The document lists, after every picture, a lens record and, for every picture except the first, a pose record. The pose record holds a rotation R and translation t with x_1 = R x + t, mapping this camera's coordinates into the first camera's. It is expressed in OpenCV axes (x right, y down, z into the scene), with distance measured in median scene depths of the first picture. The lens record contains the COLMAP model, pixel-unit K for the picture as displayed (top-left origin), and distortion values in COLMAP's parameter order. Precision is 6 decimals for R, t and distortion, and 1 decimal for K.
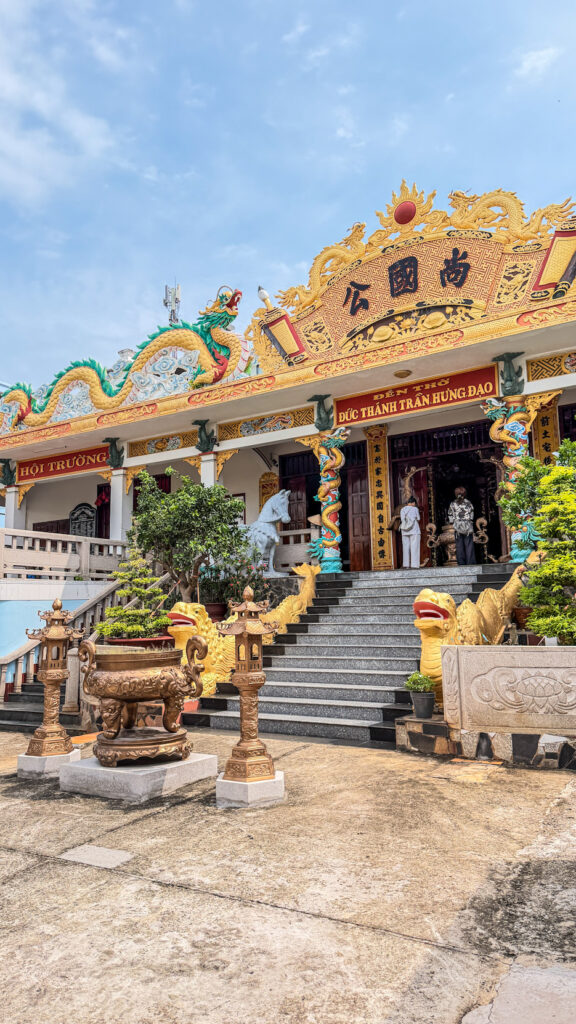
lens RADIAL K [[716.3, 0, 281.3], [0, 716.3, 520.9], [0, 0, 1]] dist [0.056493, -0.090705]
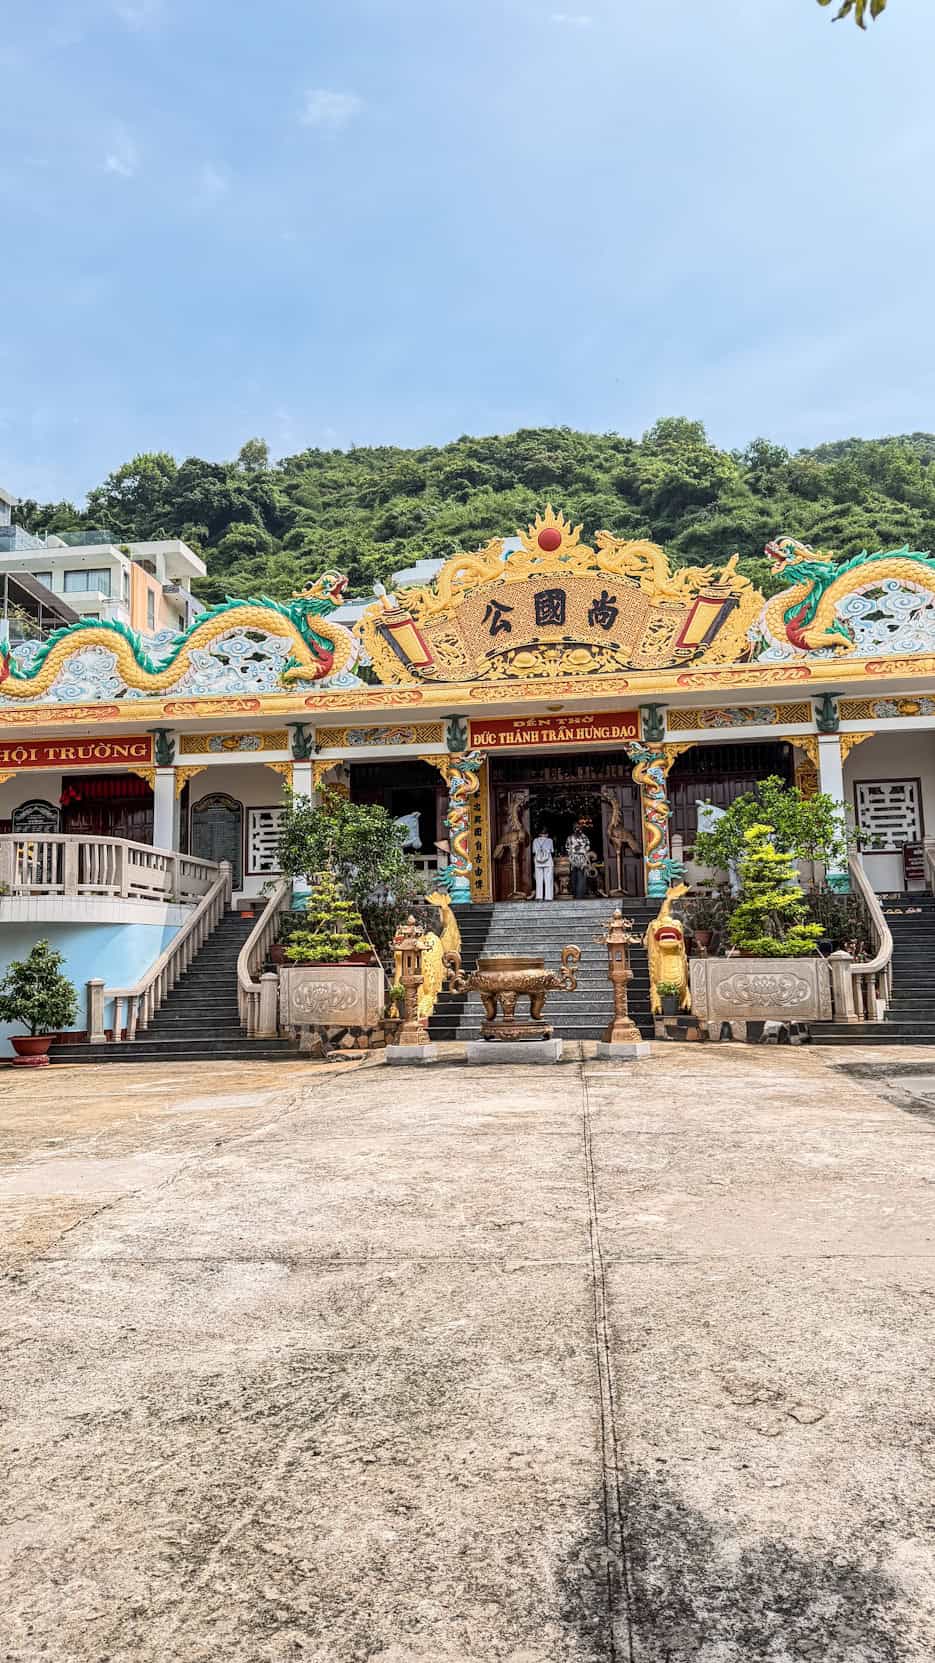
lens RADIAL K [[1173.3, 0, 475.8], [0, 1173.3, 824.9], [0, 0, 1]] dist [0.042024, 0.000531]
pose [[0.908628, 0.056248, 0.413802, -0.550558], [-0.055379, 0.998366, -0.014107, -0.009713], [-0.413919, -0.010098, 0.910258, -0.415832]]
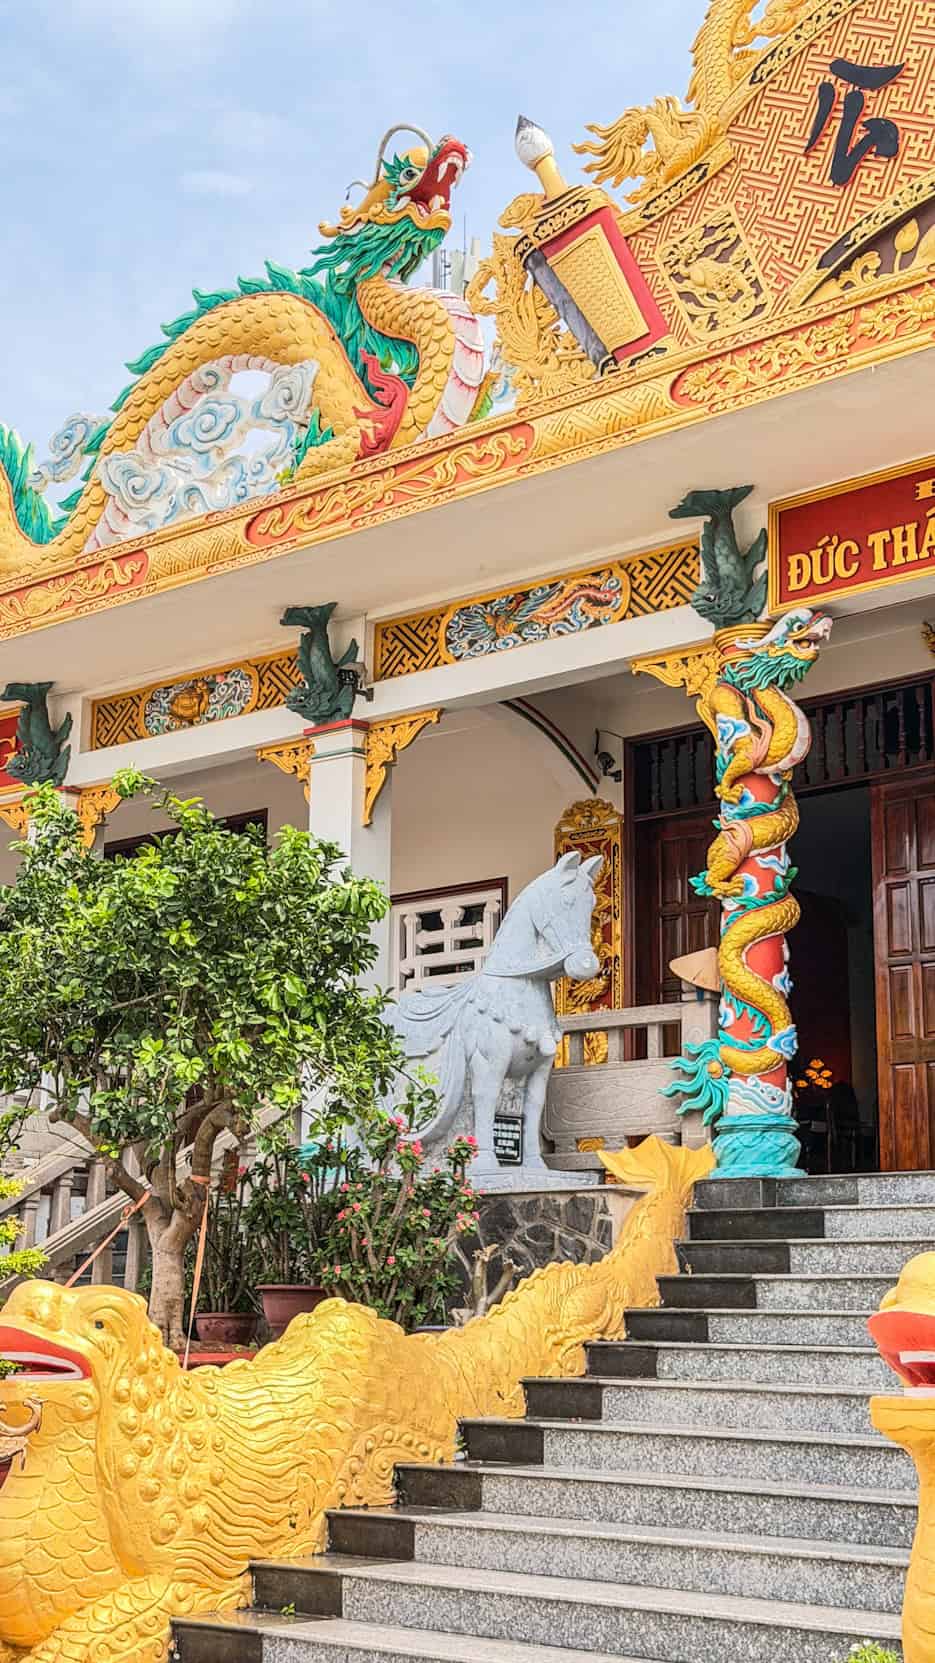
lens RADIAL K [[2306.0, 0, 456.9], [0, 2306.0, 839.7], [0, 0, 1]] dist [0.066322, 0.000000]
pose [[0.985249, -0.005841, -0.171030, 0.104113], [-0.006415, 0.997454, -0.071019, 0.011965], [0.171009, 0.071068, 0.982703, 0.163276]]
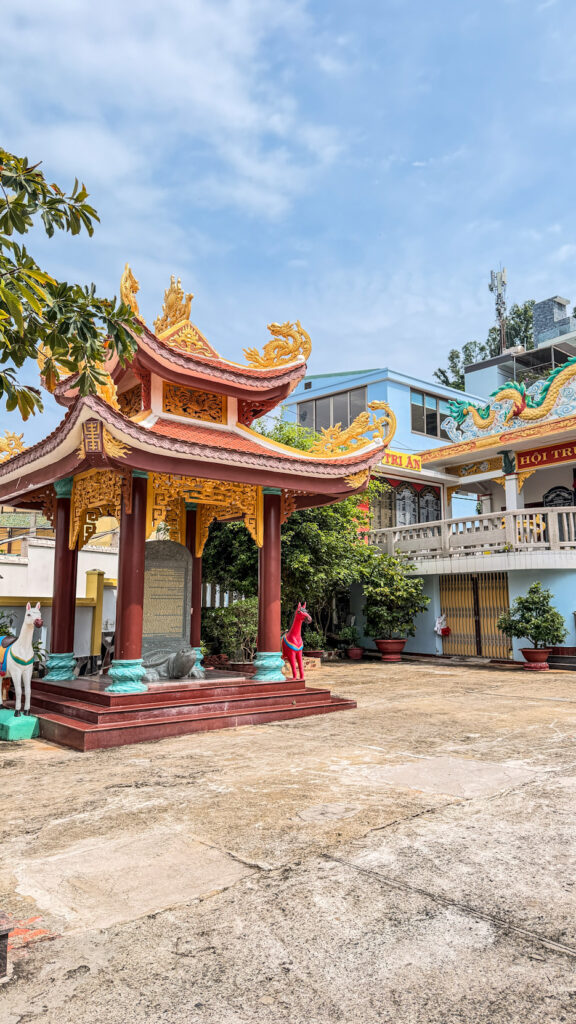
lens RADIAL K [[716.3, 0, 284.9], [0, 716.3, 510.9], [0, 0, 1]] dist [0.056493, -0.090705]
pose [[0.930016, -0.039455, -0.365394, -0.397532], [0.040495, 0.999168, -0.004820, 0.001311], [0.365281, -0.010314, 0.930840, -0.252828]]
